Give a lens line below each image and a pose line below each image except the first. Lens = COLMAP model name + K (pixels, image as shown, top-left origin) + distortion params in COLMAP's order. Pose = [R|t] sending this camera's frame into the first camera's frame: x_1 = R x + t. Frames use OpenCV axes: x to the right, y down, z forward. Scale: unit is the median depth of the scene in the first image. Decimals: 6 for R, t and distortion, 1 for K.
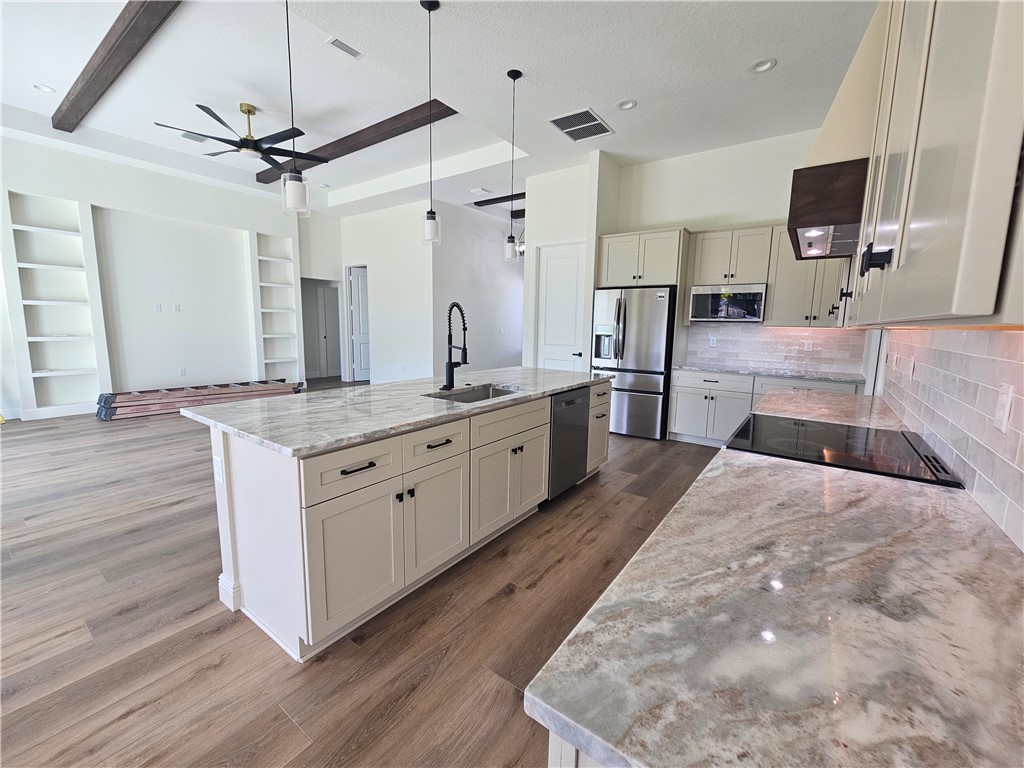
lens RADIAL K [[422.2, 0, 516.5], [0, 422.2, 381.3], [0, 0, 1]] dist [0.003324, -0.001350]
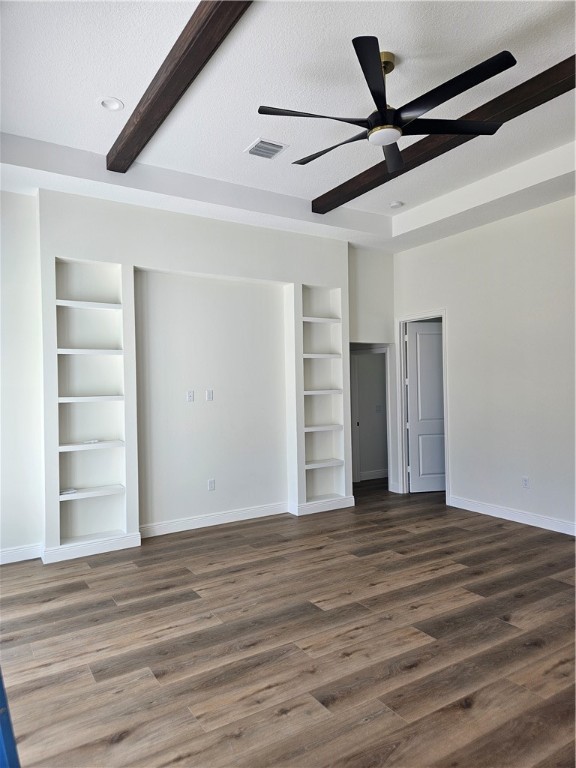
lens RADIAL K [[516.4, 0, 283.9], [0, 516.4, 385.8], [0, 0, 1]] dist [0.058792, -0.014321]
pose [[0.923773, -0.039770, -0.380869, -0.353061], [-0.013364, 0.990639, -0.135855, -0.072634], [0.382707, 0.130589, 0.914594, 0.240391]]
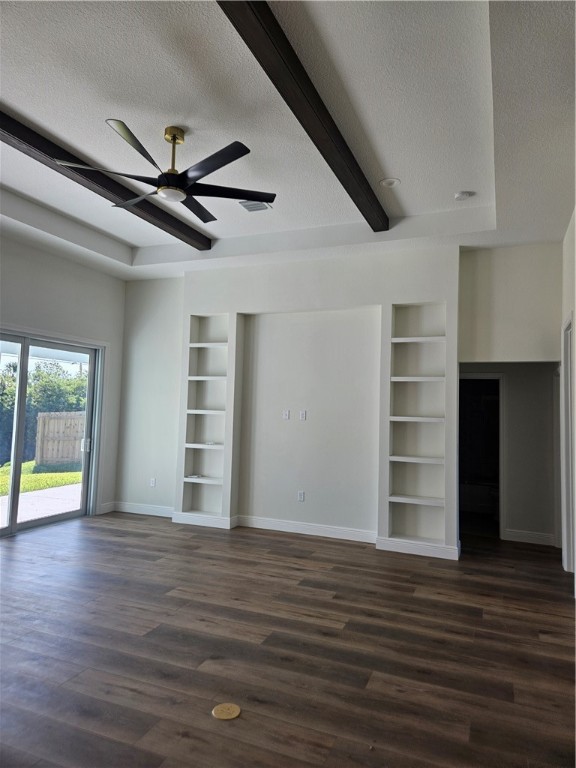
lens RADIAL K [[516.4, 0, 286.7], [0, 516.4, 382.0], [0, 0, 1]] dist [0.058792, -0.014321]
pose [[0.229317, -0.064805, -0.971192, 0.157117], [-0.160657, 0.981576, -0.103432, -0.130772], [0.960002, 0.179748, 0.214680, 0.752922]]
